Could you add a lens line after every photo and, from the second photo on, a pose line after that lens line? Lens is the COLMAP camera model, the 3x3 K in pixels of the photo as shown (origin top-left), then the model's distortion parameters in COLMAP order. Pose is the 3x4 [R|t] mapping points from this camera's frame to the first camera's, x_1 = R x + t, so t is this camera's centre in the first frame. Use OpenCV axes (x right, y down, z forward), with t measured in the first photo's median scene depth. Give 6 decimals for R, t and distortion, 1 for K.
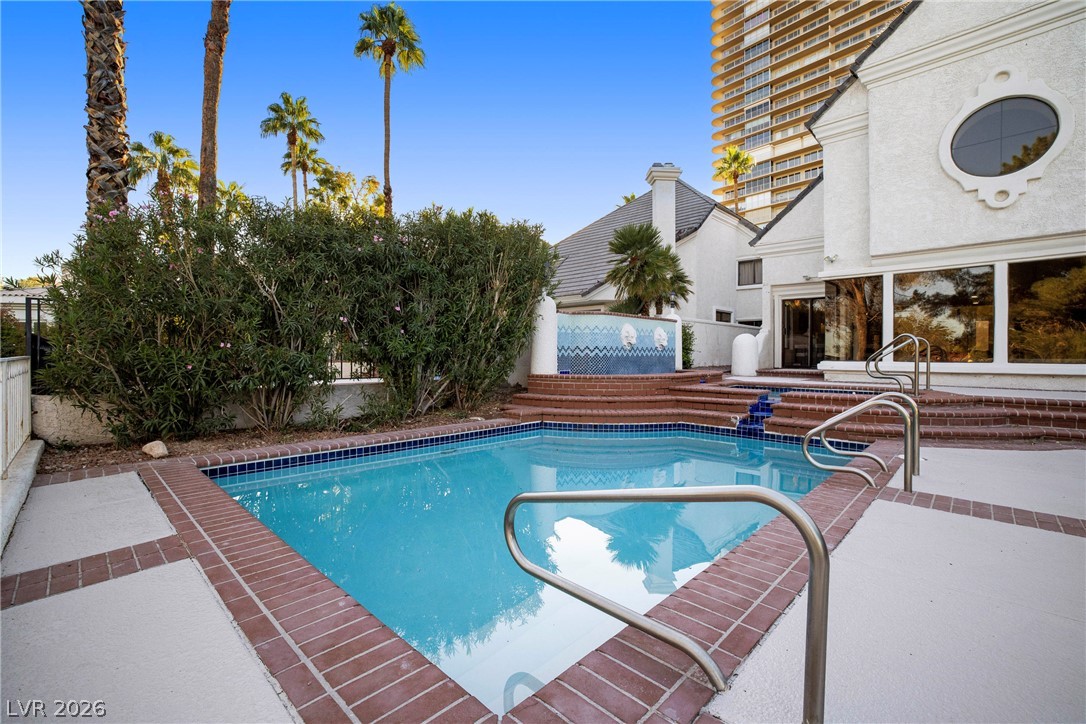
lens RADIAL K [[462.5, 0, 543.0], [0, 462.5, 362.0], [0, 0, 1]] dist [-0.047825, 0.018038]
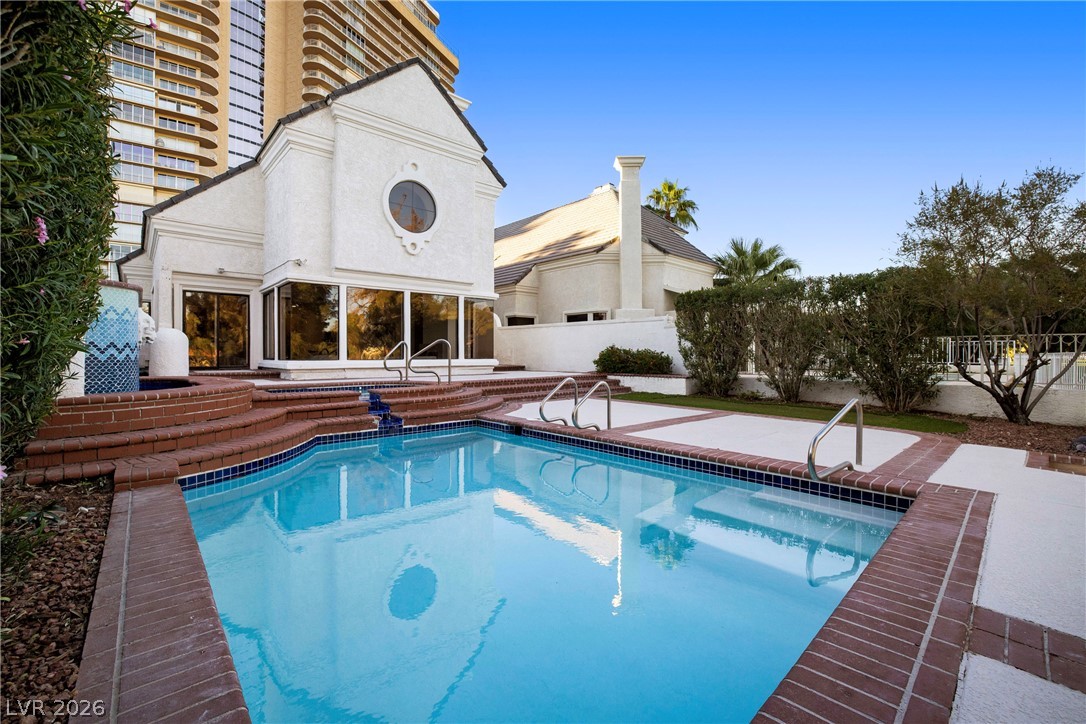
lens RADIAL K [[464.4, 0, 539.3], [0, 464.4, 351.1], [0, 0, 1]] dist [-0.047259, 0.017671]
pose [[0.071116, 0.001892, 0.997466, -0.452580], [0.019260, 0.999809, -0.003270, -0.012082], [-0.997282, 0.019444, 0.071066, 0.471452]]
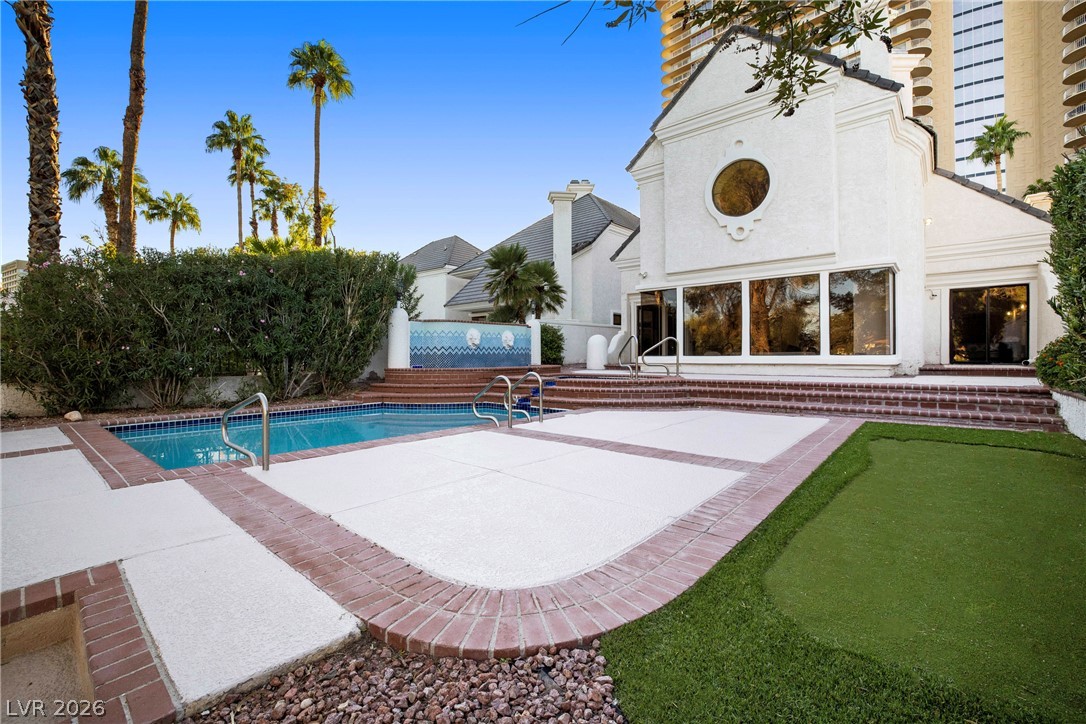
lens RADIAL K [[464.4, 0, 539.3], [0, 464.4, 351.1], [0, 0, 1]] dist [-0.047259, 0.017671]
pose [[0.998442, -0.010699, 0.054767, 0.333995], [0.012099, 0.999607, -0.025289, 0.015875], [-0.054475, 0.025912, 0.998179, -0.324264]]
